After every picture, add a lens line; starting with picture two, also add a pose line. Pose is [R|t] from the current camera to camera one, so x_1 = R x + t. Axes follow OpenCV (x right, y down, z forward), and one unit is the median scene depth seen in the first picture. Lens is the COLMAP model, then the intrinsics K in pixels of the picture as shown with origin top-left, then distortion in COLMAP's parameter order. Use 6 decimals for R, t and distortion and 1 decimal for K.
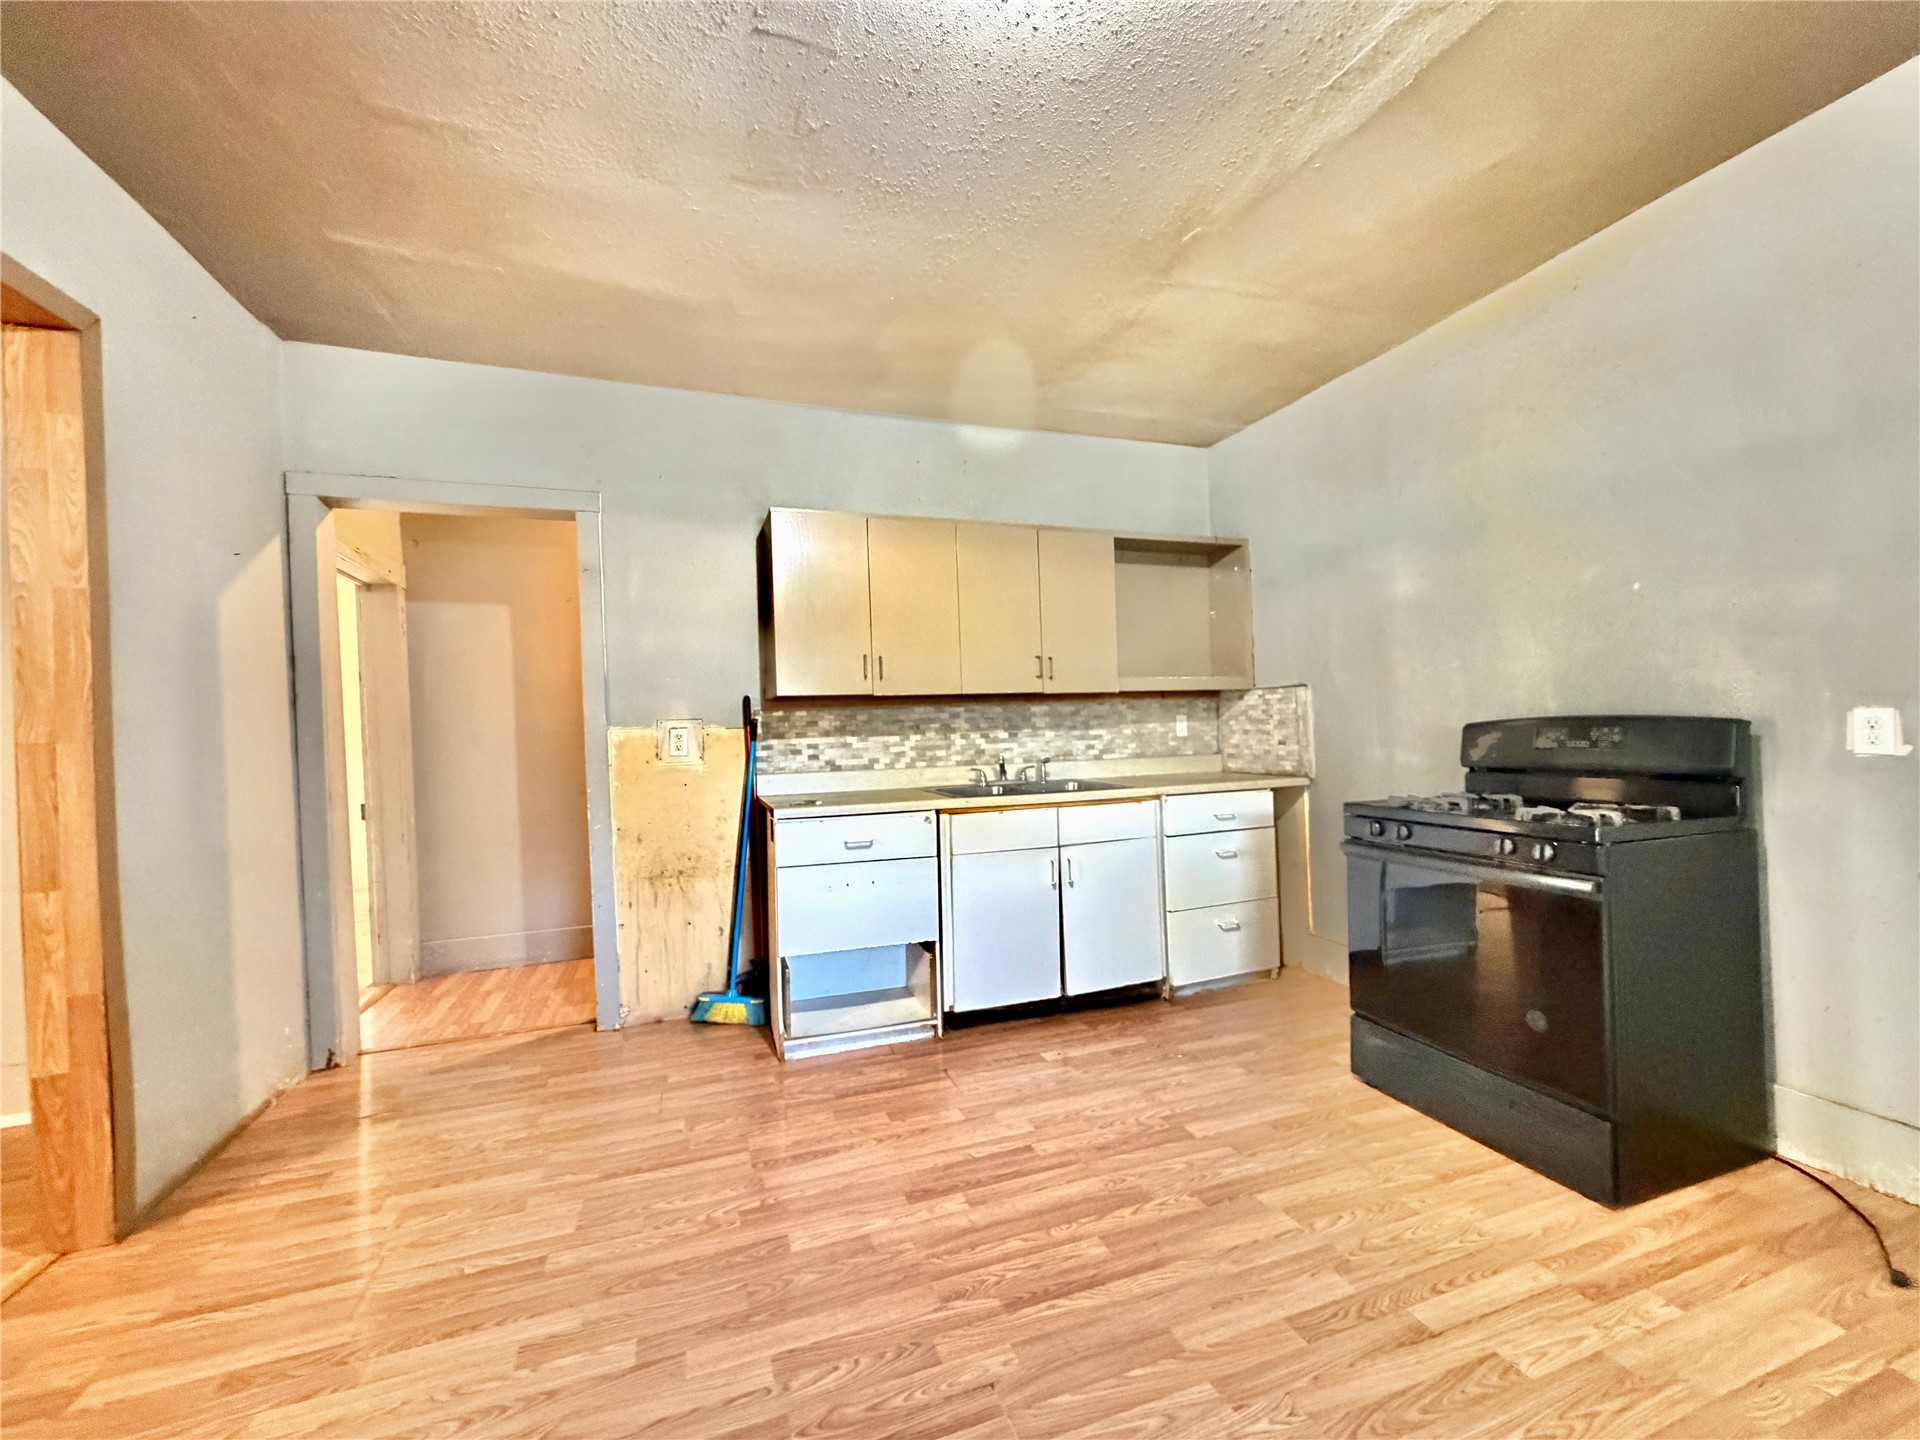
lens RADIAL K [[762.6, 0, 954.6], [0, 762.6, 717.2], [0, 0, 1]] dist [-0.001040, 0.000811]
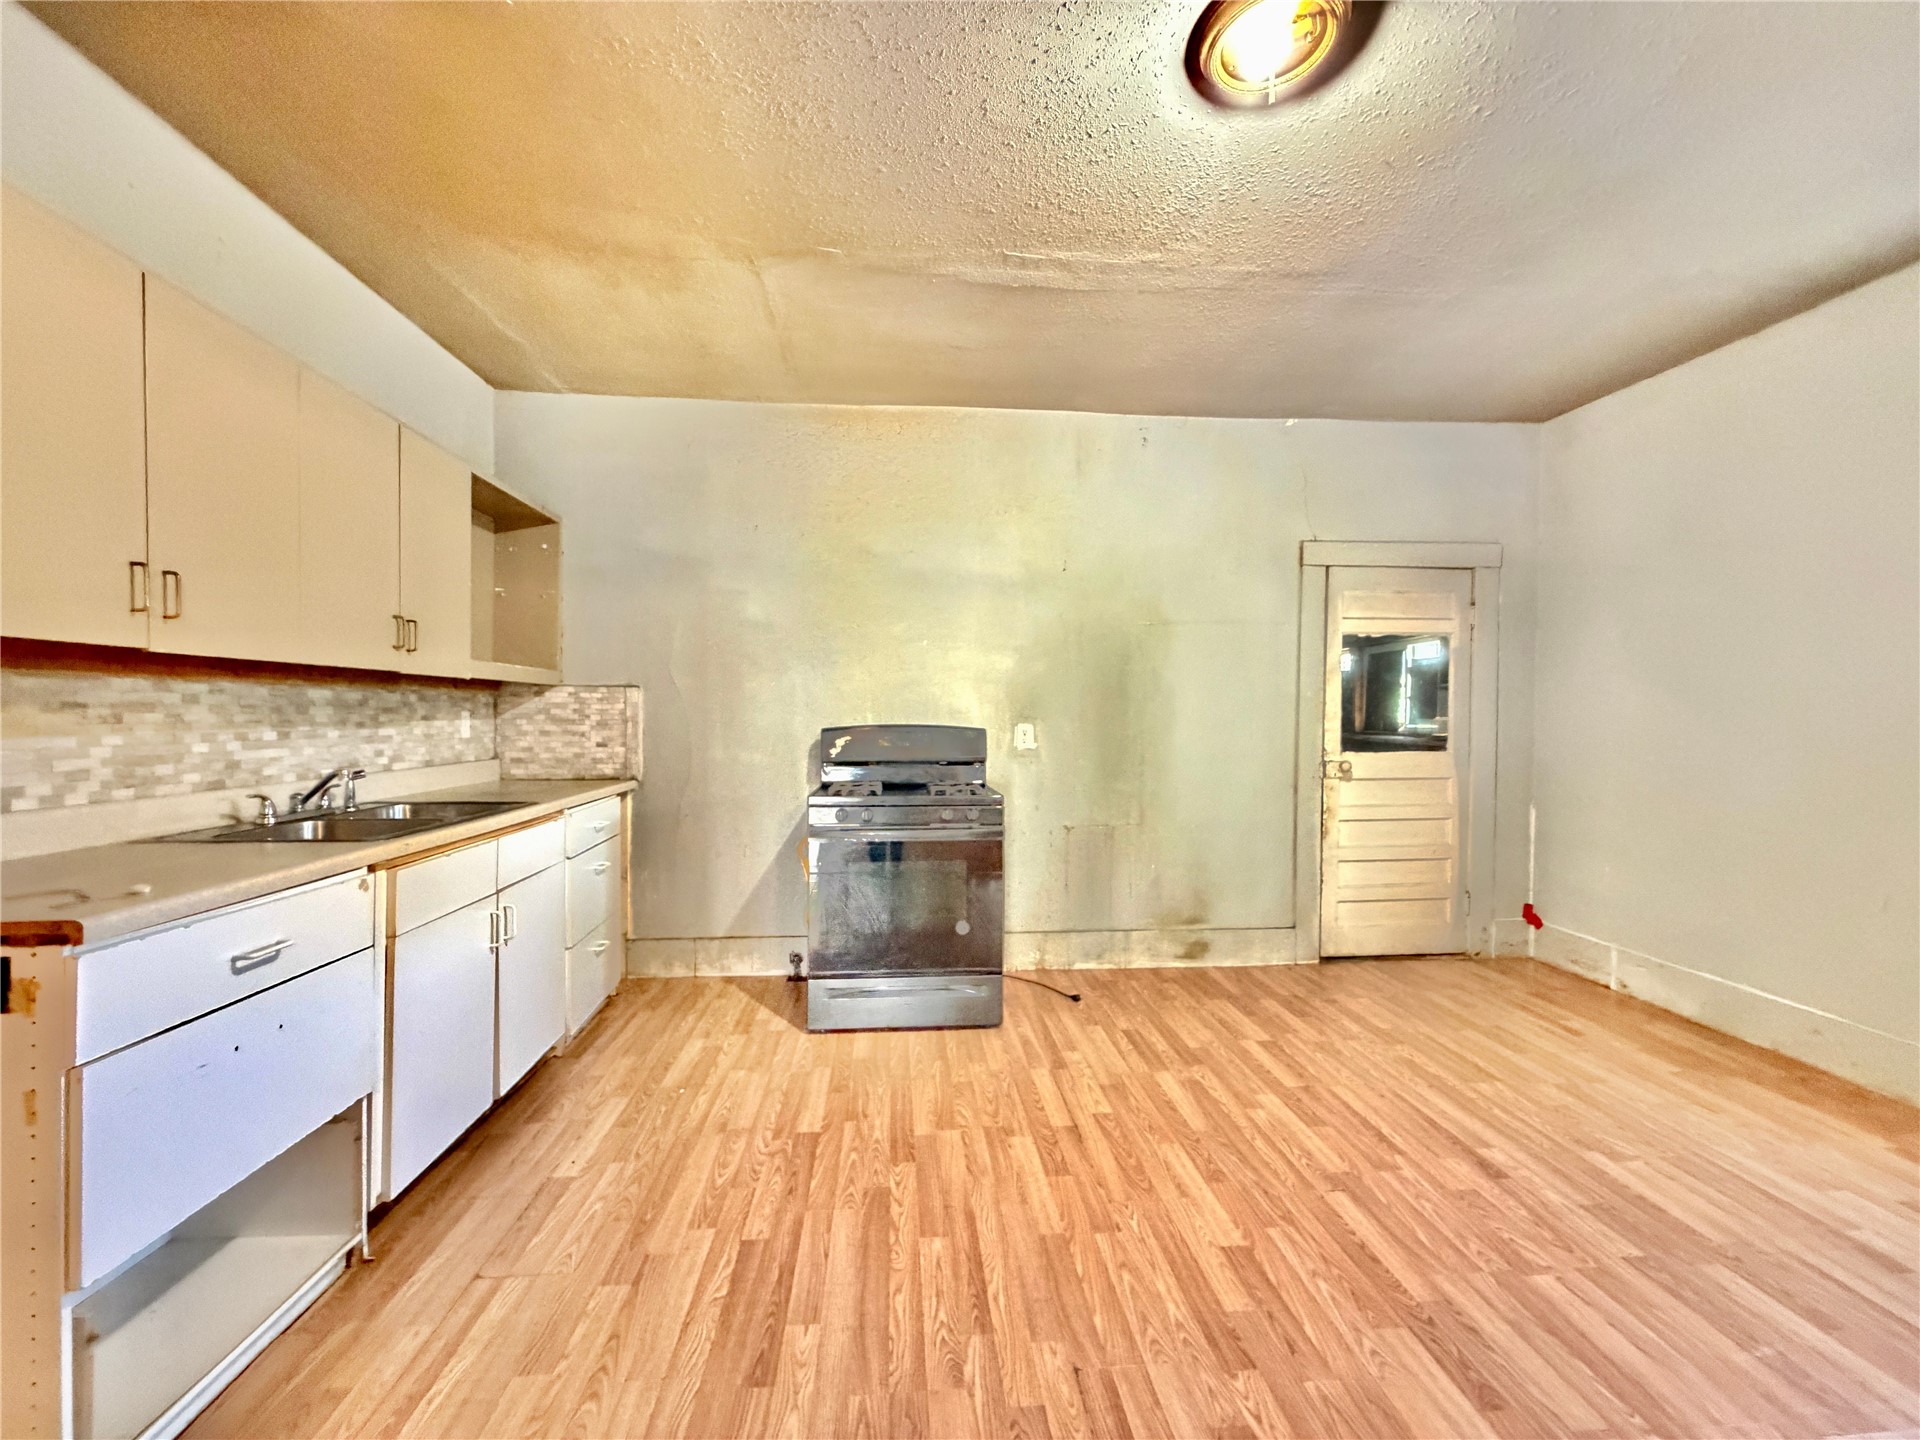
lens RADIAL K [[762.6, 0, 958.4], [0, 762.6, 717.9], [0, 0, 1]] dist [-0.001040, 0.000811]
pose [[0.250992, 0.026832, 0.967617, -0.398069], [-0.026339, 0.999435, -0.020882, 0.008708], [-0.967631, -0.020245, 0.251557, 0.359698]]
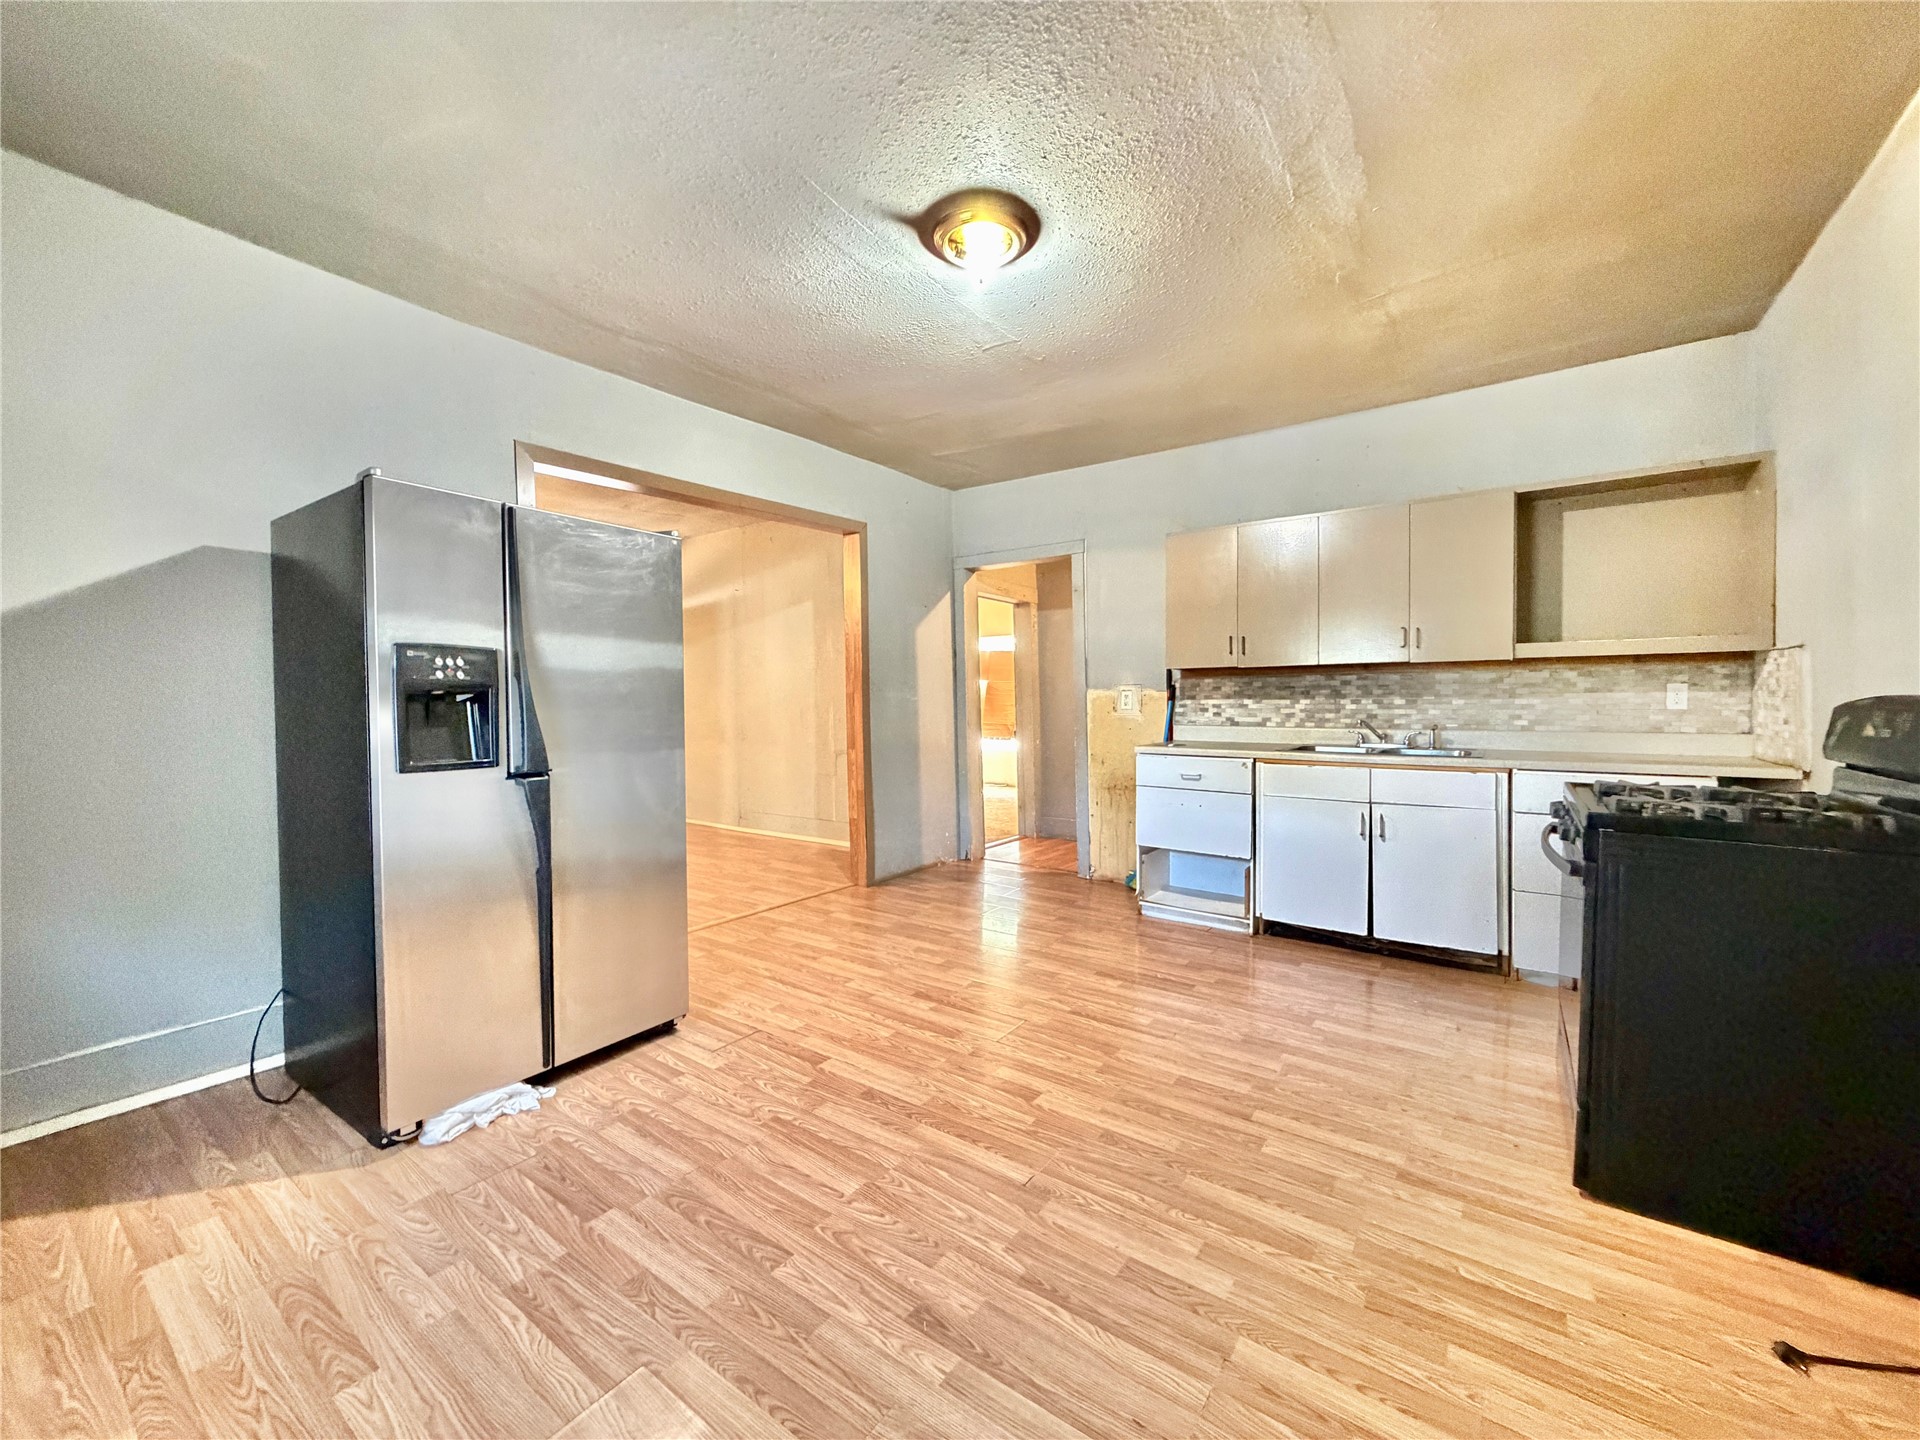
lens RADIAL K [[762.6, 0, 957.9], [0, 762.6, 715.0], [0, 0, 1]] dist [-0.001040, 0.000811]
pose [[0.572208, 0.042103, -0.819027, 0.616314], [0.002017, 0.998606, 0.052744, -0.015820], [0.820106, -0.031833, 0.571325, -0.108685]]
